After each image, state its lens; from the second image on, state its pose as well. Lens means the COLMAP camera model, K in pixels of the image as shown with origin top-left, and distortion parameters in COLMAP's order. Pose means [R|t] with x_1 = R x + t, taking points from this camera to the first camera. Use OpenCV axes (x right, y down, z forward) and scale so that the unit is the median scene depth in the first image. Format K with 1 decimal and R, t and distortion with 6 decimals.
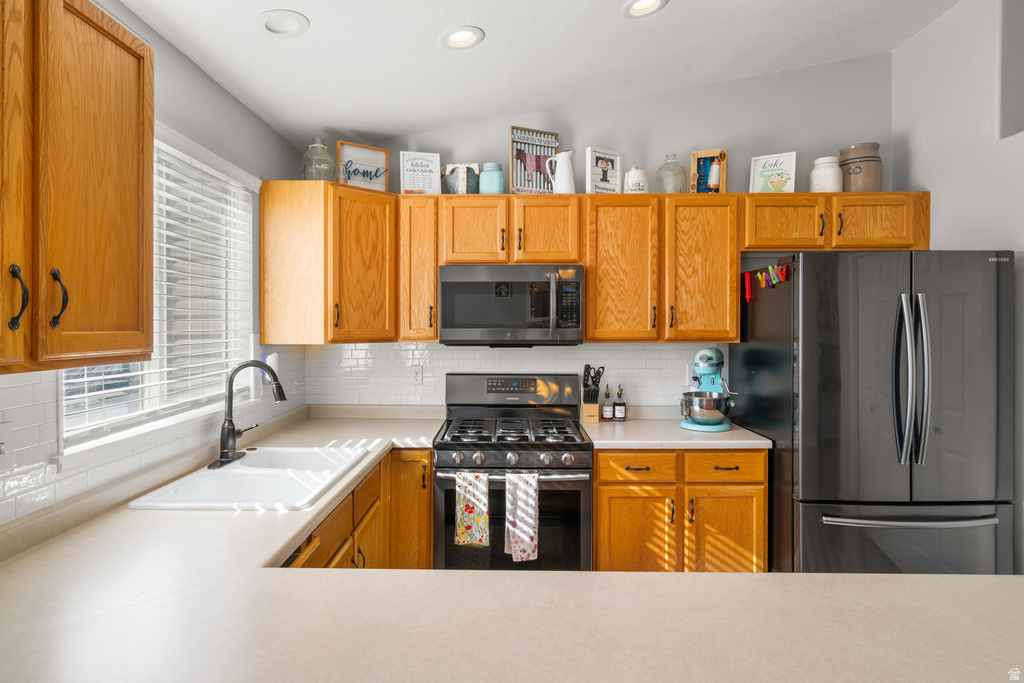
lens RADIAL K [[602.2, 0, 510.6], [0, 602.2, 339.6], [0, 0, 1]] dist [-0.000319, 0.000430]
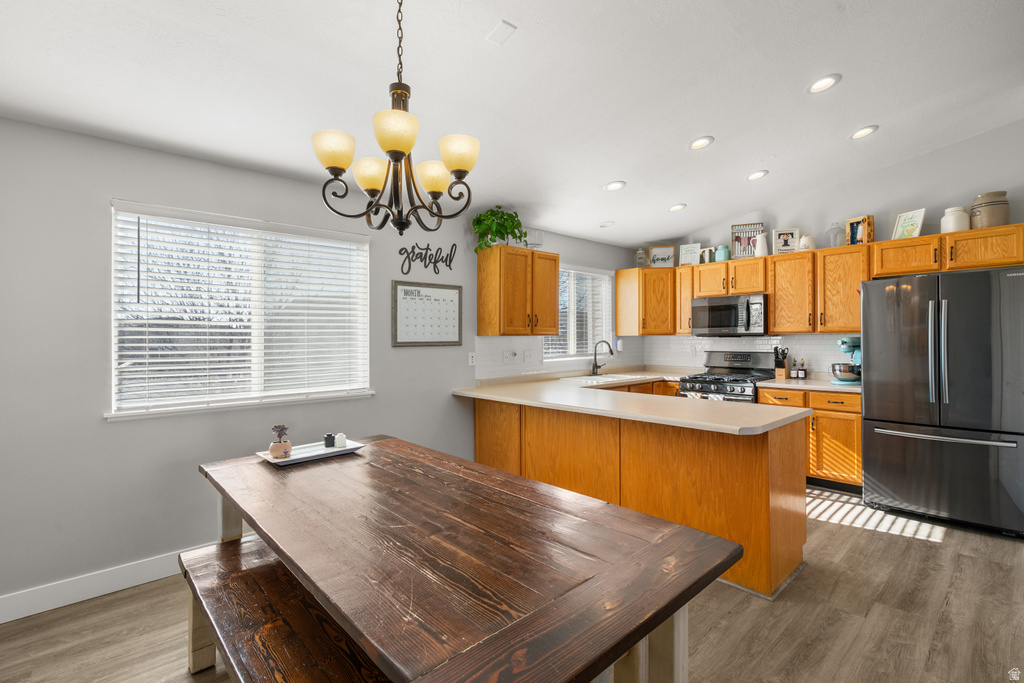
lens RADIAL K [[476.5, 0, 512.0], [0, 476.5, 341.1], [0, 0, 1]] dist [-0.022414, 0.001904]
pose [[0.694054, -0.003196, -0.719916, 0.630071], [-0.005889, 0.999931, -0.010116, 0.045604], [0.719899, 0.011260, 0.693987, -0.604855]]
